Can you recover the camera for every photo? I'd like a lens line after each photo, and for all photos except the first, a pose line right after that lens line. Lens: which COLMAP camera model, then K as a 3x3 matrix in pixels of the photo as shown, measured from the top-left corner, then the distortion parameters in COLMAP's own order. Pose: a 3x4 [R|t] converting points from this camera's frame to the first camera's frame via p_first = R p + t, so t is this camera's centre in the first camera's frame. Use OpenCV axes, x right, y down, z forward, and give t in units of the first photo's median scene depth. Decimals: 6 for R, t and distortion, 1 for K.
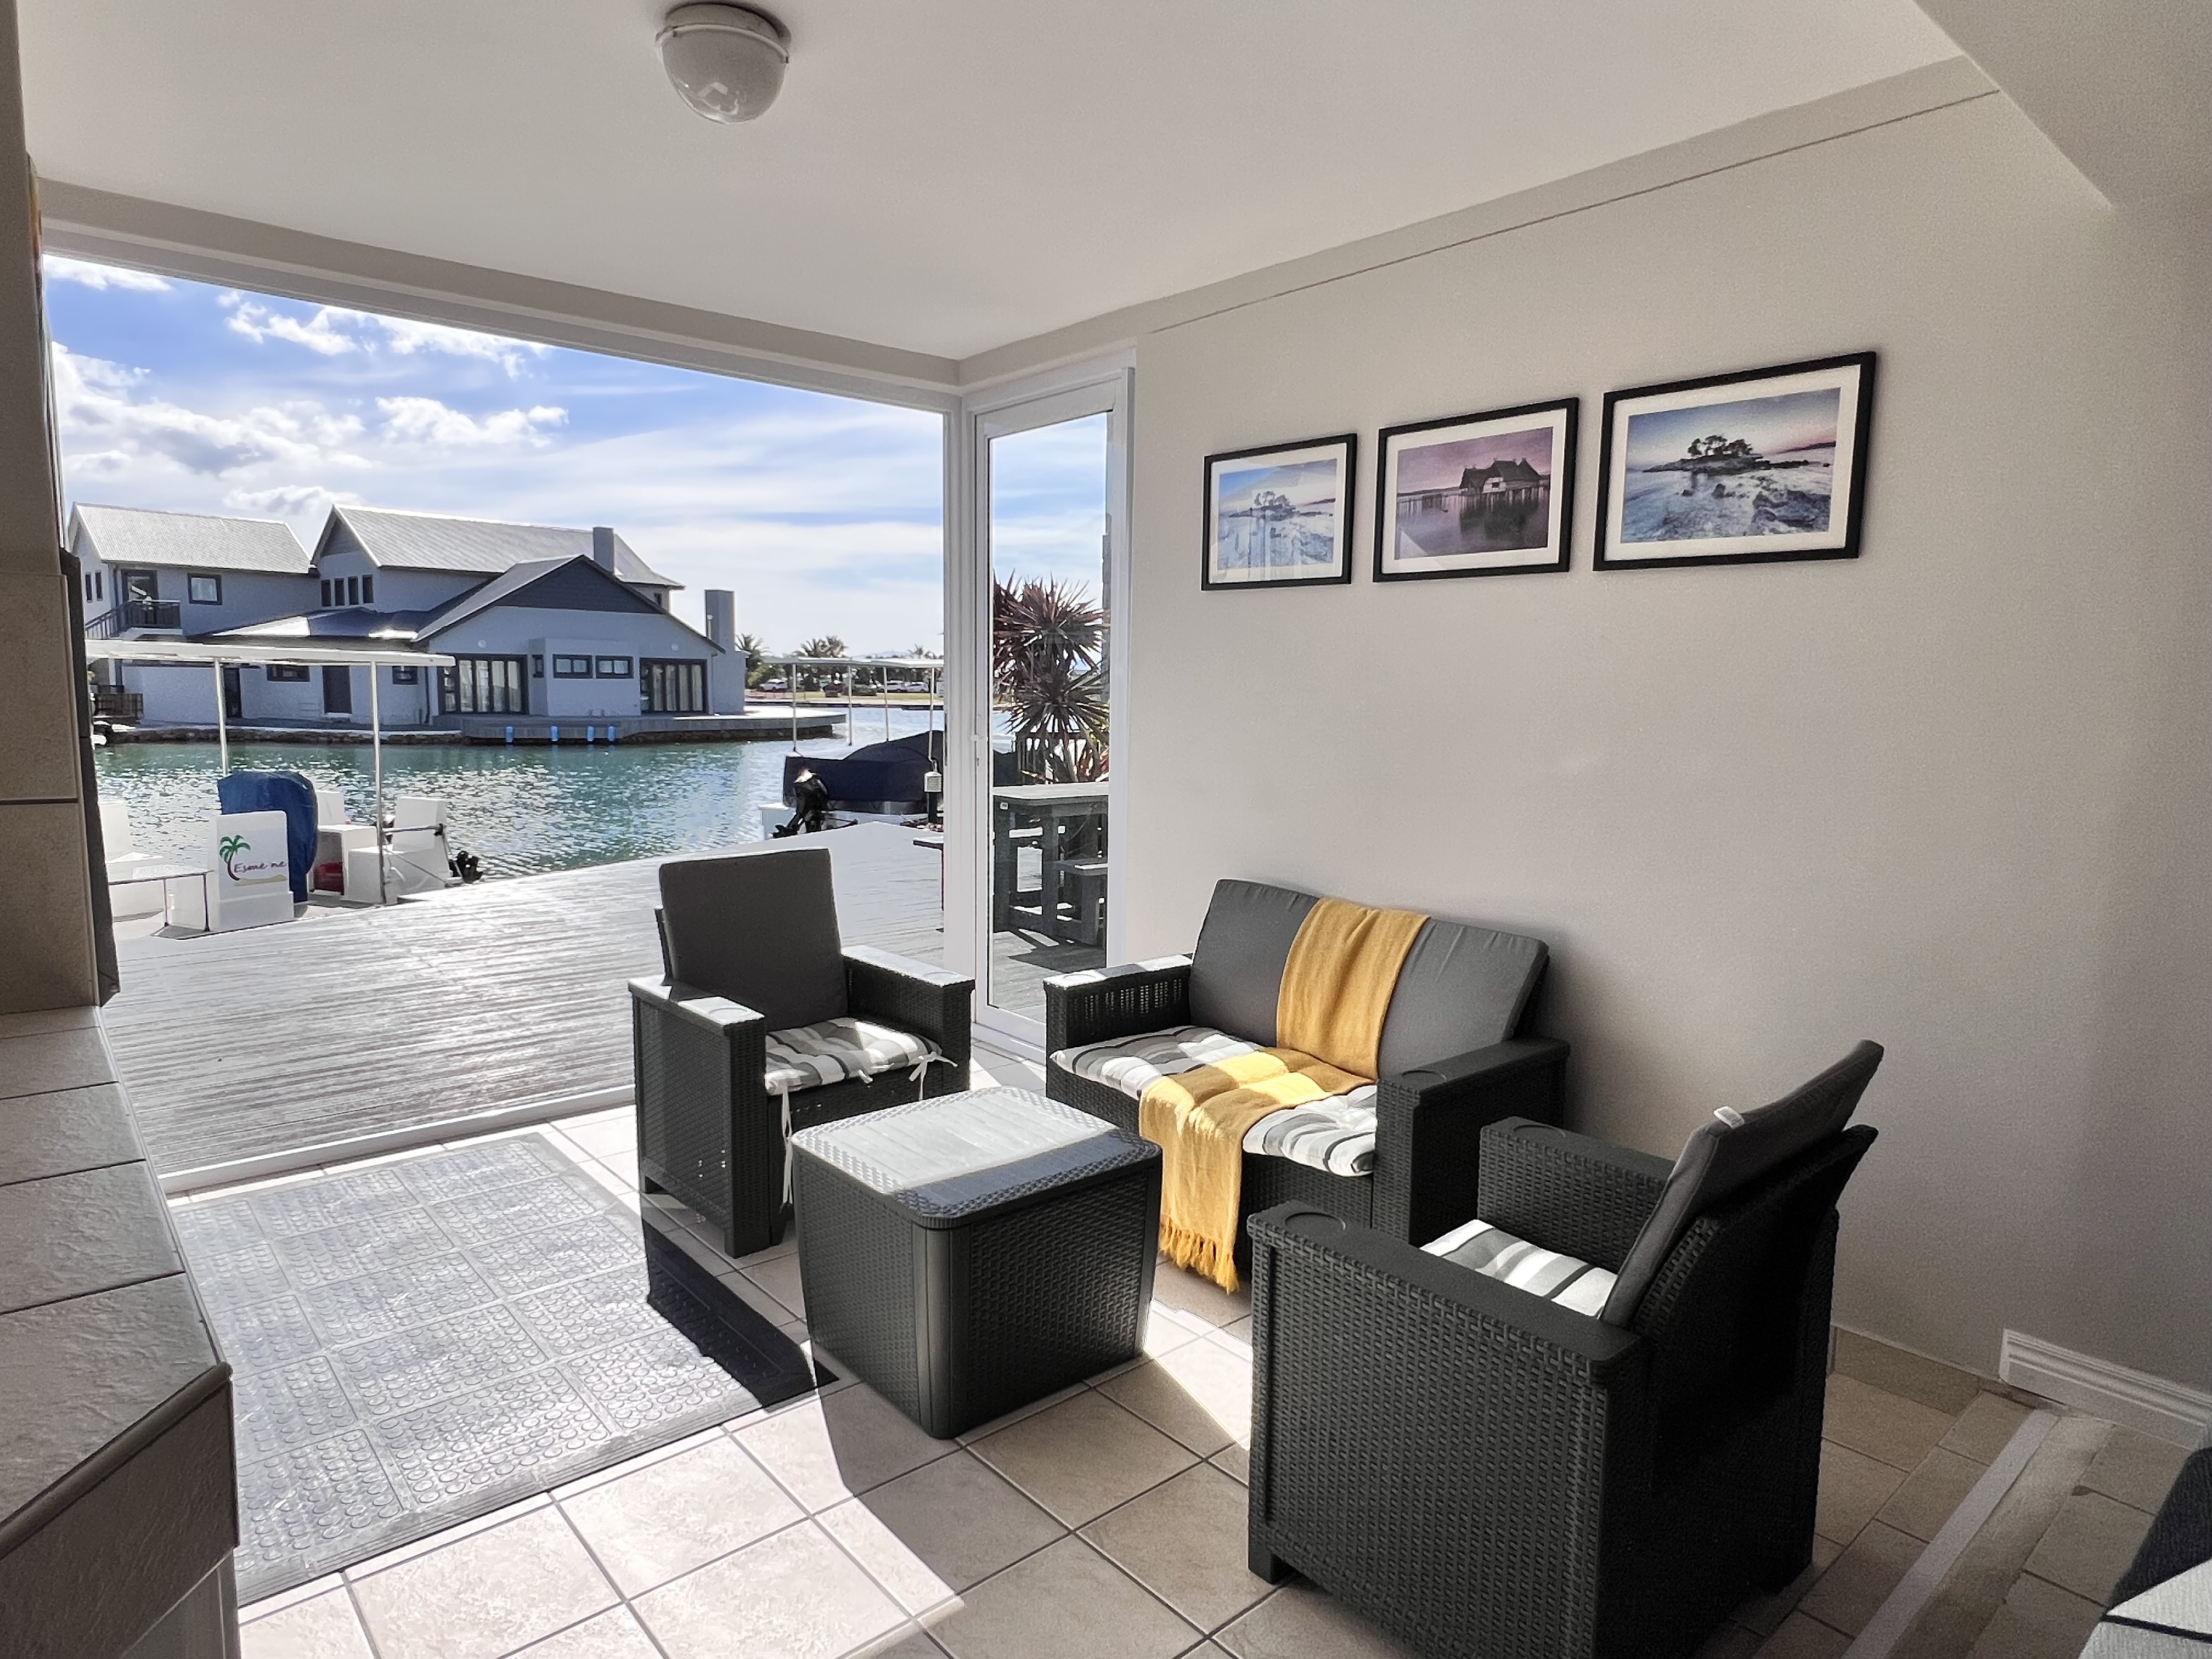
lens RADIAL K [[1281.1, 0, 1089.4], [0, 1281.1, 840.0], [0, 0, 1]] dist [0.001800, 0.000630]
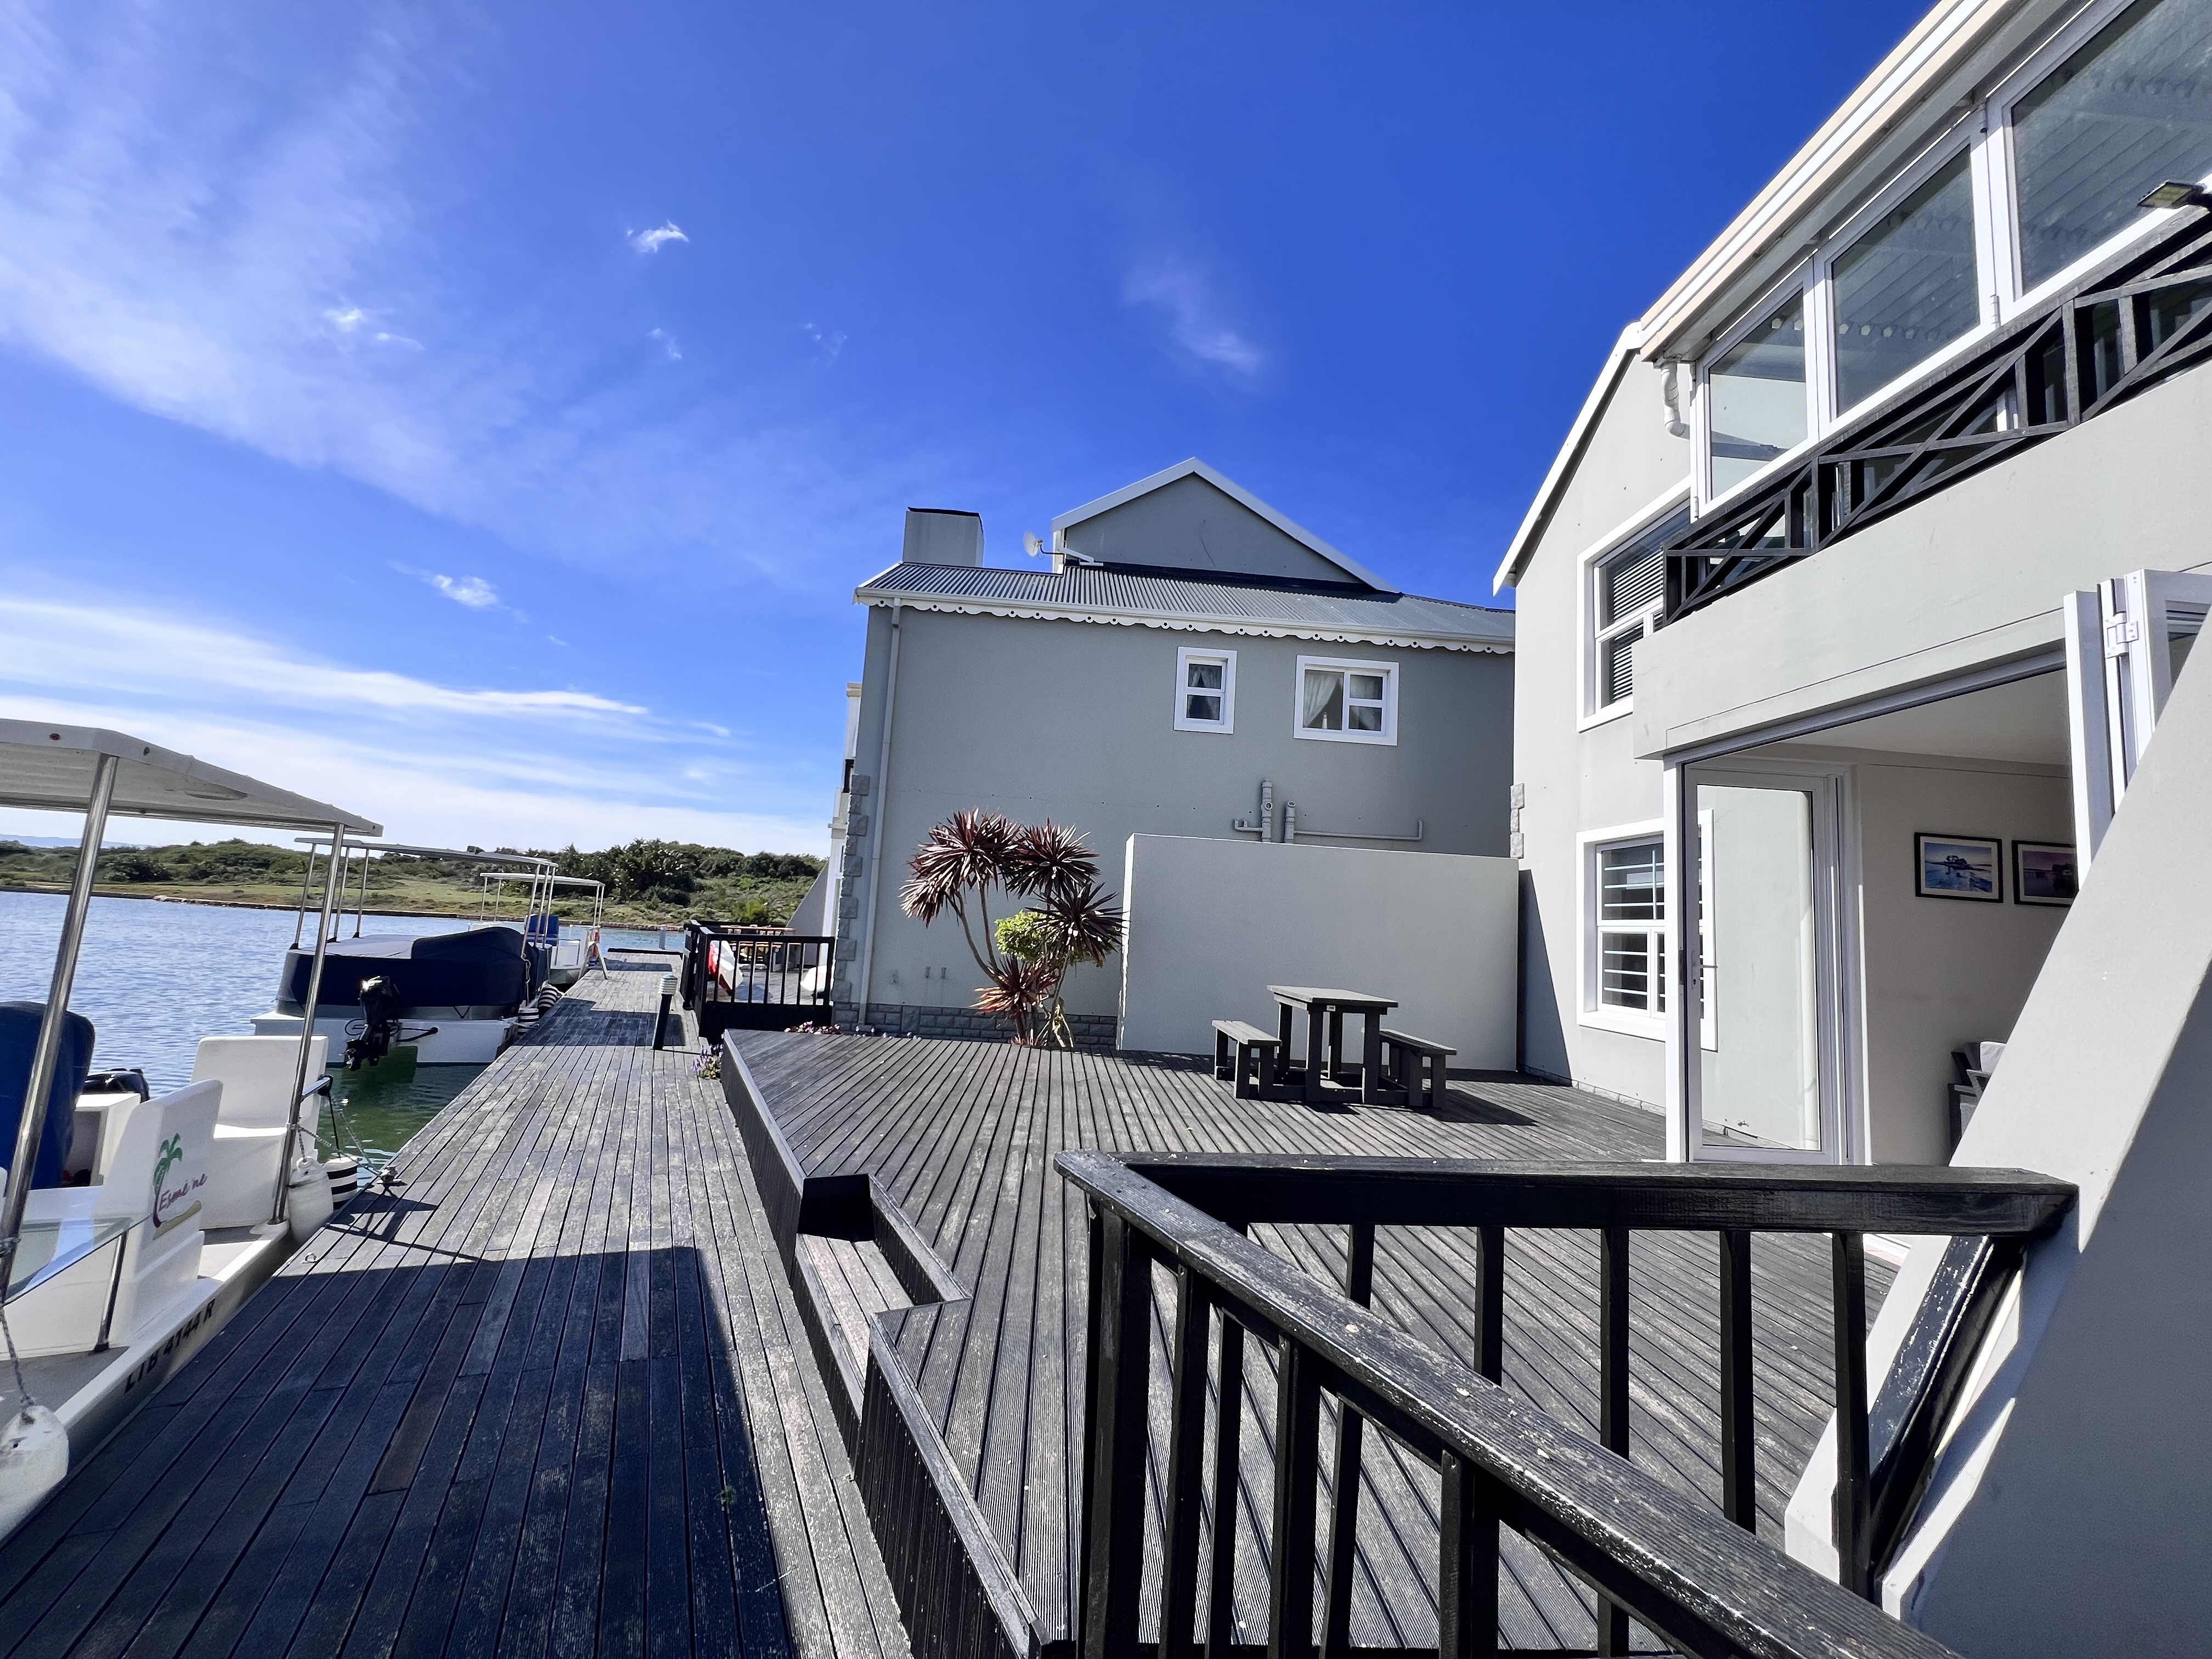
lens RADIAL K [[880.3, 0, 1107.7], [0, 880.3, 831.3], [0, 0, 1]] dist [-0.000150, 0.000689]
pose [[0.614925, 0.110796, 0.780763, -0.162630], [0.043393, 0.983827, -0.173788, -0.010280], [-0.787391, 0.140746, 0.600172, 0.106108]]
